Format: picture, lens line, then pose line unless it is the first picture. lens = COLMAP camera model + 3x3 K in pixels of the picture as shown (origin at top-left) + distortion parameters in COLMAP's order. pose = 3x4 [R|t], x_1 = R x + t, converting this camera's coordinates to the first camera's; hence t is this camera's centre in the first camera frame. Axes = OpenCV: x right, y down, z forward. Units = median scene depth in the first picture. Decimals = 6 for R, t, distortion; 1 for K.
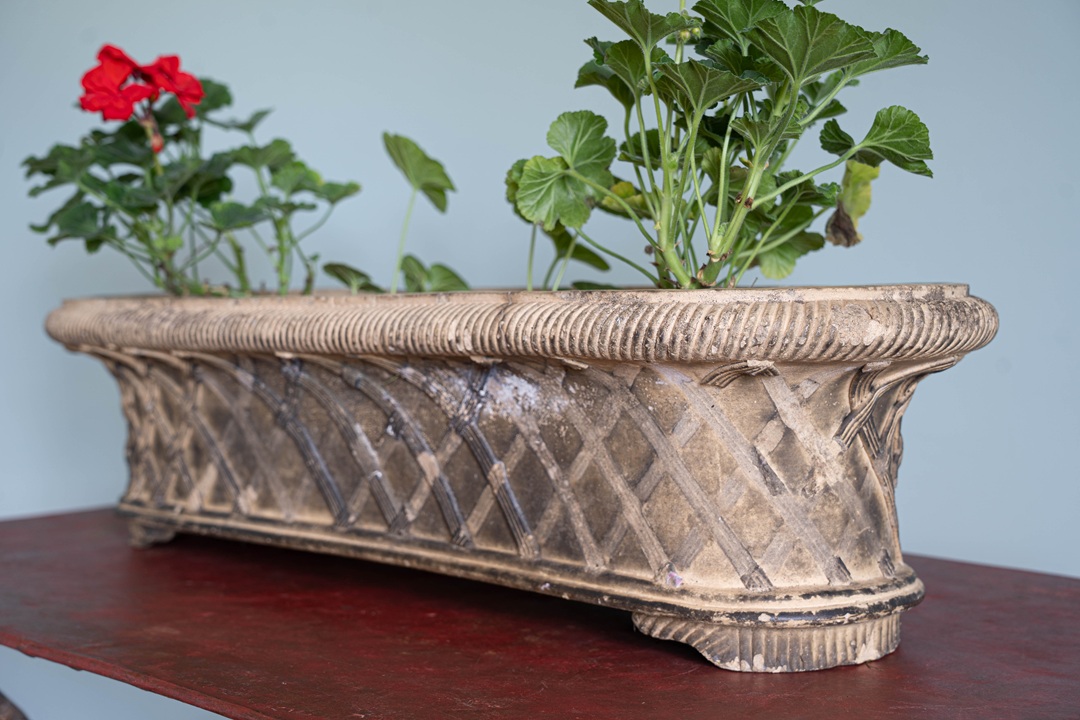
lens RADIAL K [[1579.4, 0, 542.1], [0, 1579.4, 355.7], [0, 0, 1]] dist [0.067148, 0.000000]
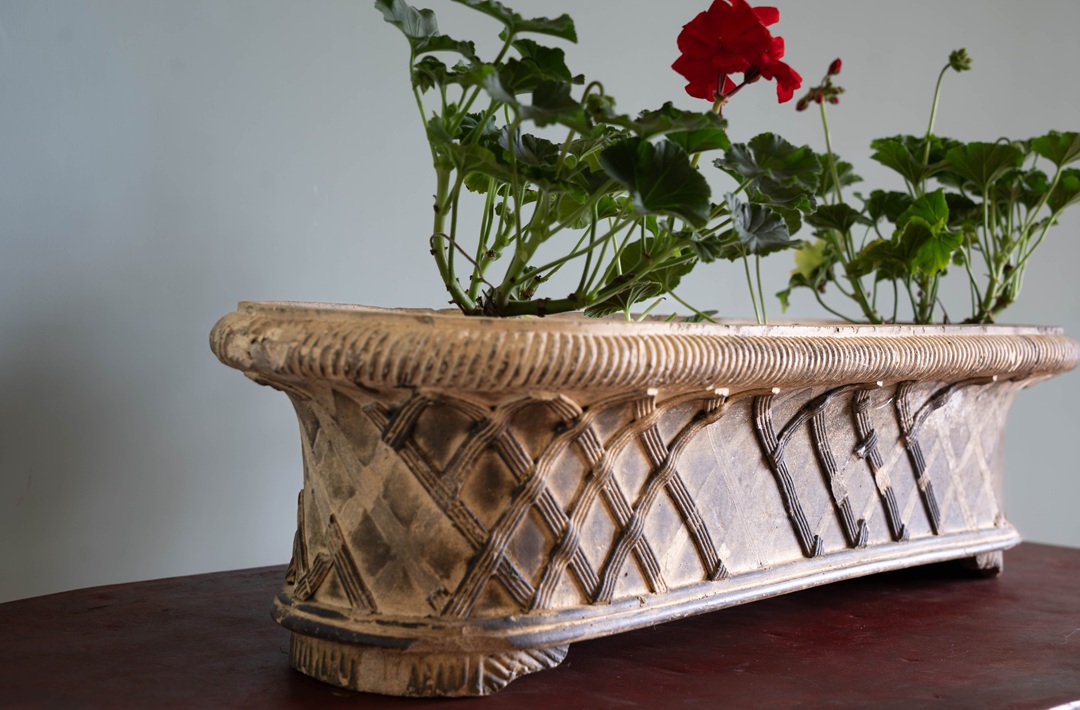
lens RADIAL K [[1572.6, 0, 538.7], [0, 1572.6, 354.8], [0, 0, 1]] dist [0.019648, 0.000000]
pose [[-0.063074, -0.004859, 0.997997, -1.359882], [0.029535, 0.999541, 0.006734, -0.037656], [-0.997572, 0.029901, -0.062901, 1.520508]]
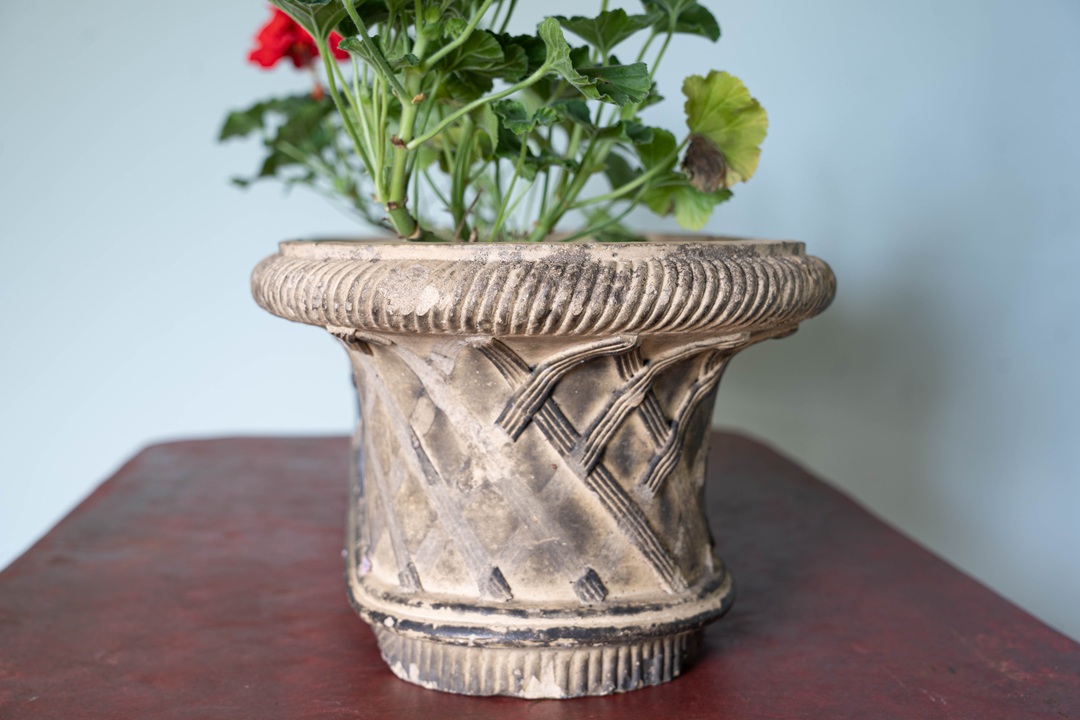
lens RADIAL K [[1579.4, 0, 539.7], [0, 1579.4, 365.4], [0, 0, 1]] dist [0.067148, 0.000000]
pose [[0.770225, 0.070369, -0.633878, 0.722796], [-0.038356, 0.997206, 0.064097, -0.033355], [0.636618, -0.025056, 0.770772, 0.372827]]
